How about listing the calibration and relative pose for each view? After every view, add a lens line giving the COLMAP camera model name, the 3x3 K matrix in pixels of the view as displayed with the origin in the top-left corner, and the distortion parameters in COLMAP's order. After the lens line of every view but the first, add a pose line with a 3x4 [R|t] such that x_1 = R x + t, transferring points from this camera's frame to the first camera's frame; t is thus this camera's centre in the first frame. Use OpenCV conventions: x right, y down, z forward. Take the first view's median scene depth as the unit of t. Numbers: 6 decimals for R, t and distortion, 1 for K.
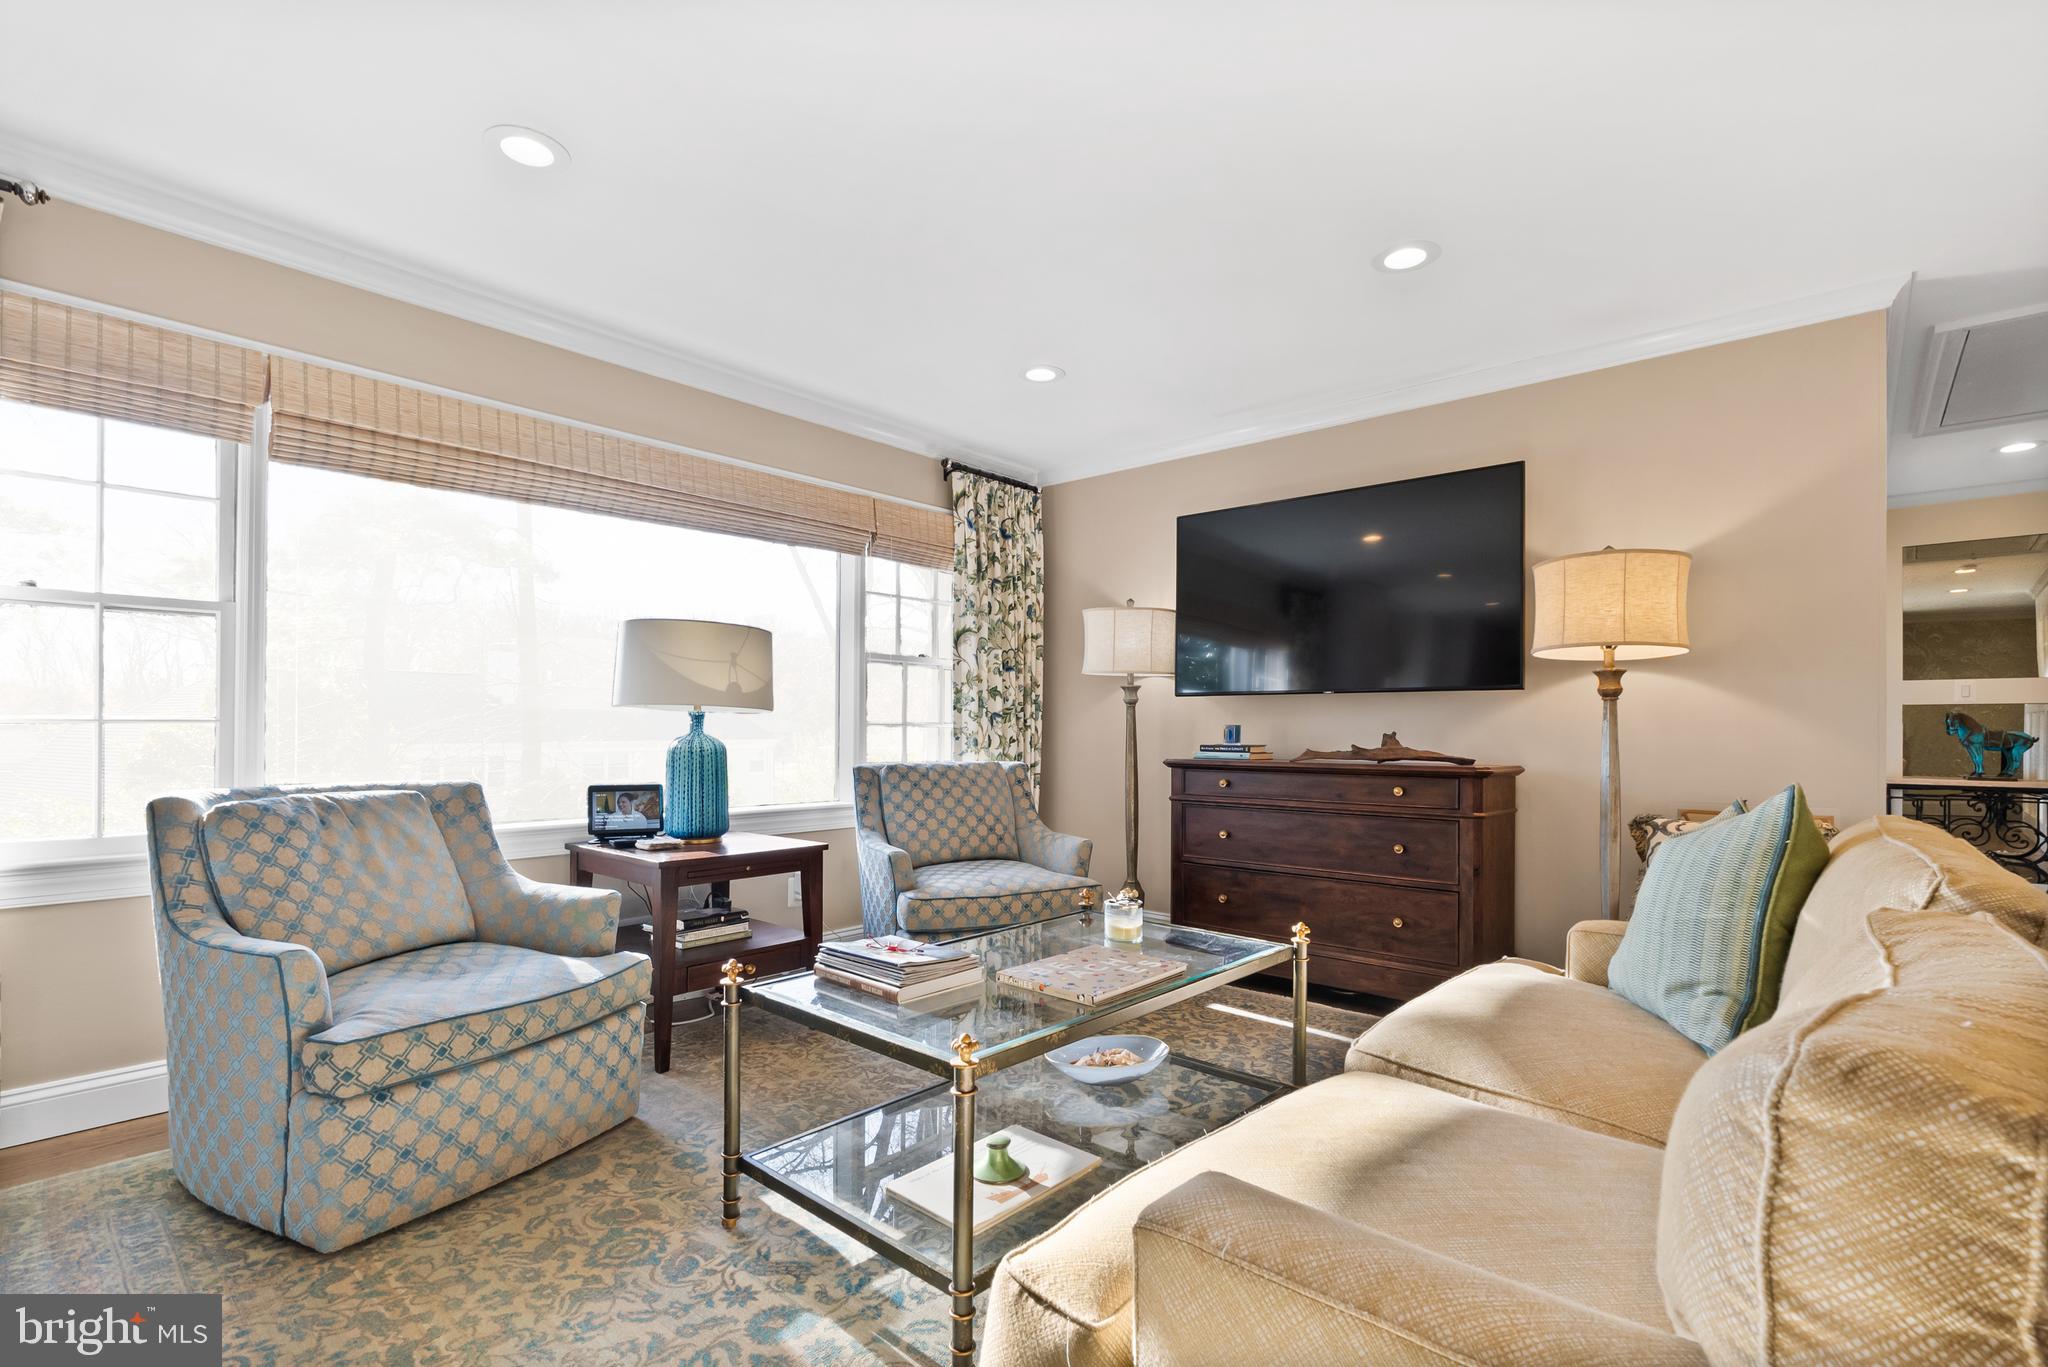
lens RADIAL K [[930.1, 0, 1004.1], [0, 930.1, 737.2], [0, 0, 1]] dist [0.000093, -0.000051]
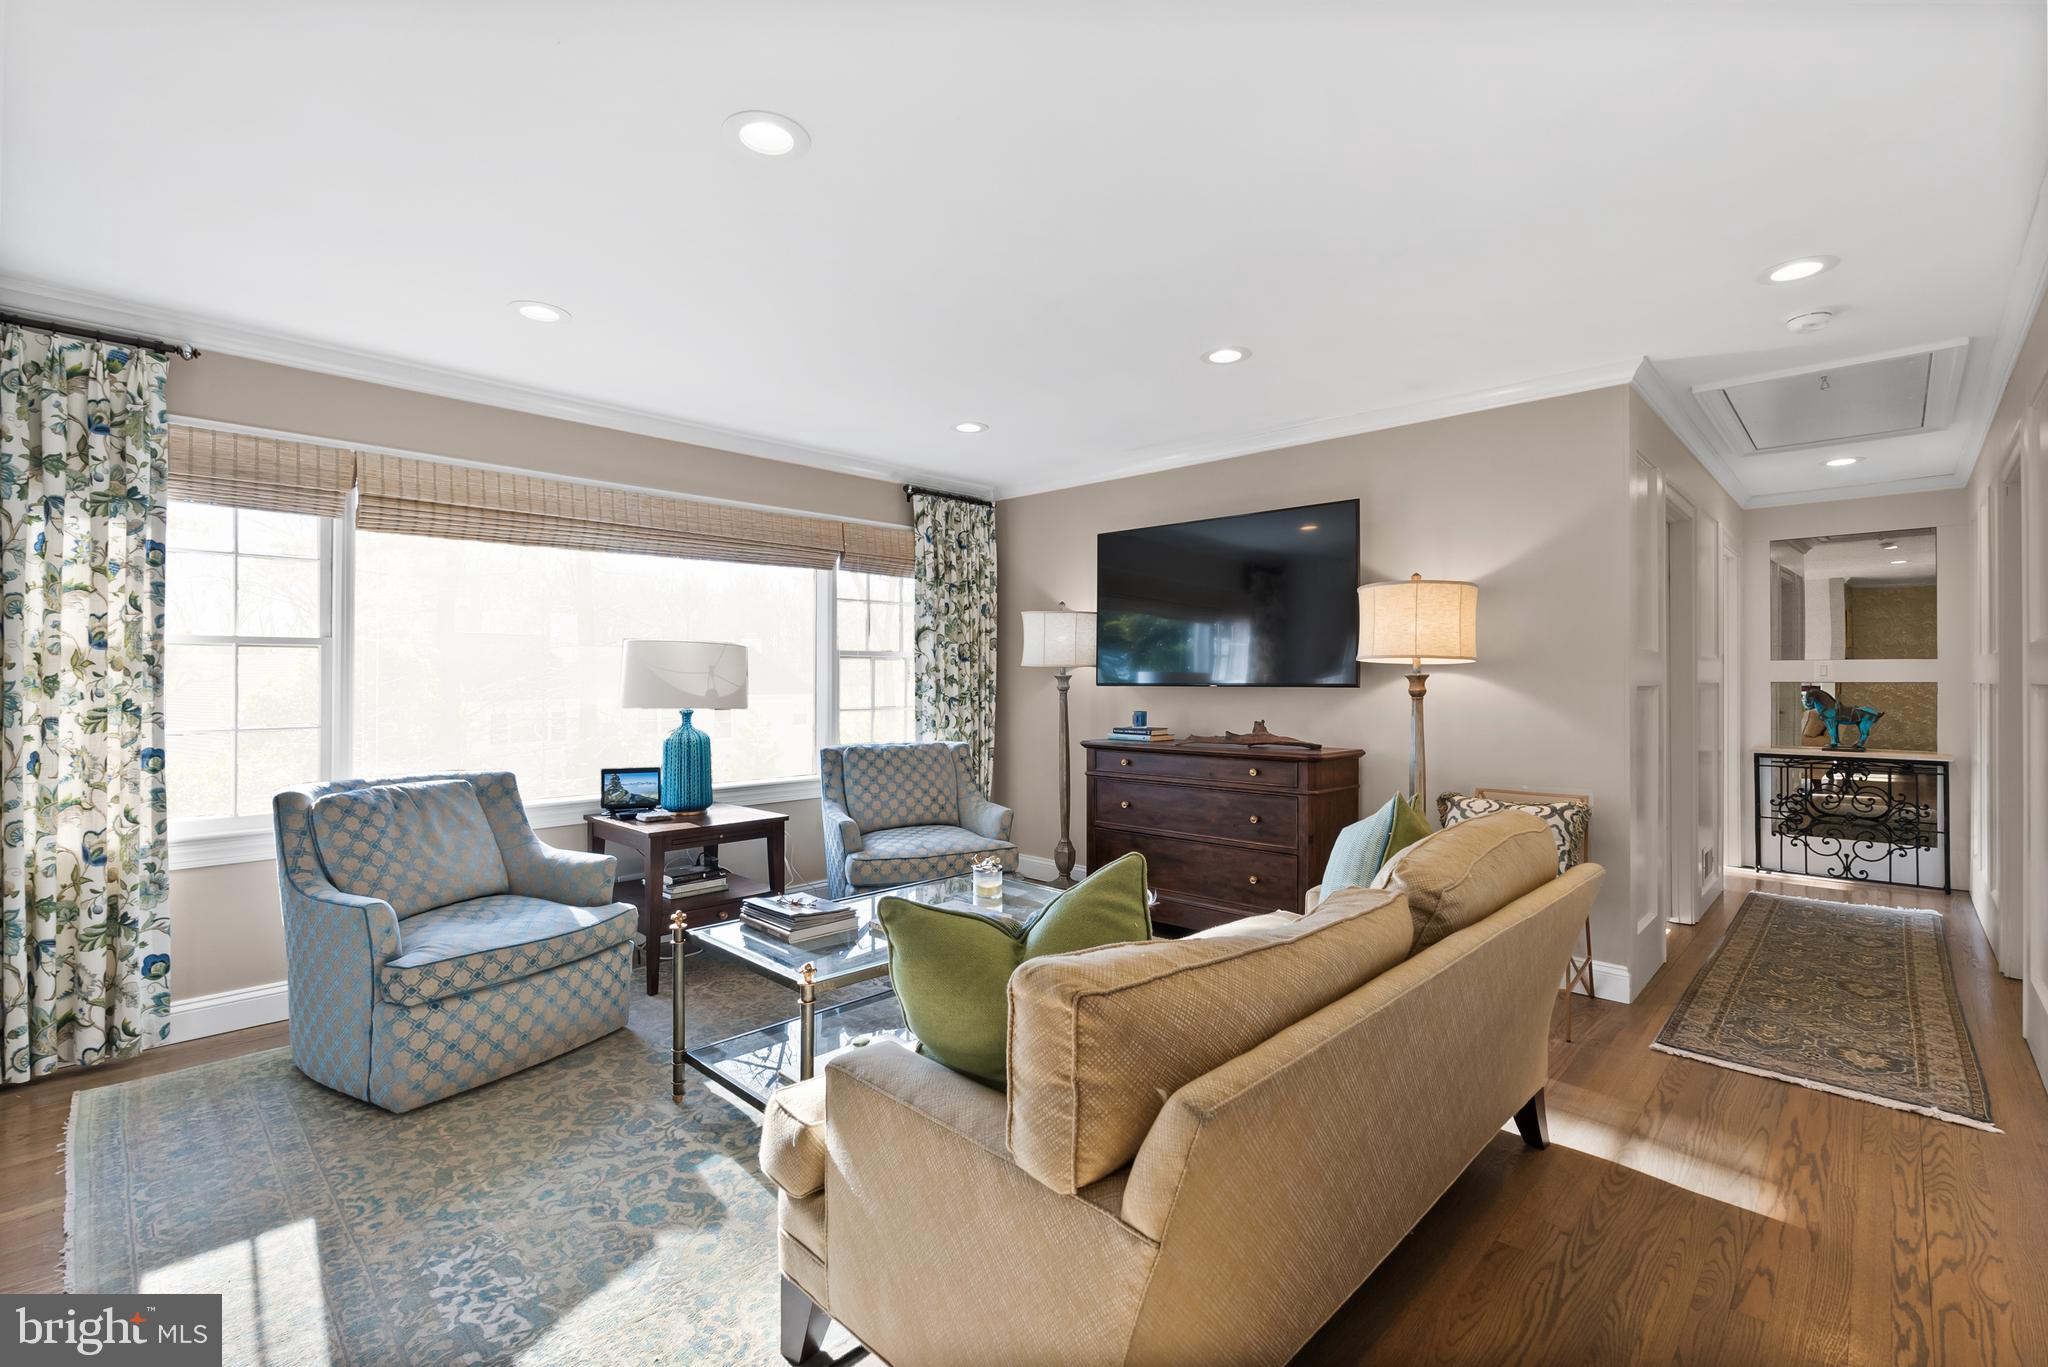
lens RADIAL K [[930.1, 0, 1027.0], [0, 930.1, 678.4], [0, 0, 1]] dist [0.000093, -0.000051]
pose [[0.999063, -0.005826, -0.042878, 0.231939], [0.005818, 0.999983, -0.000308, -0.084653], [0.042879, 0.000058, 0.999080, -0.297552]]
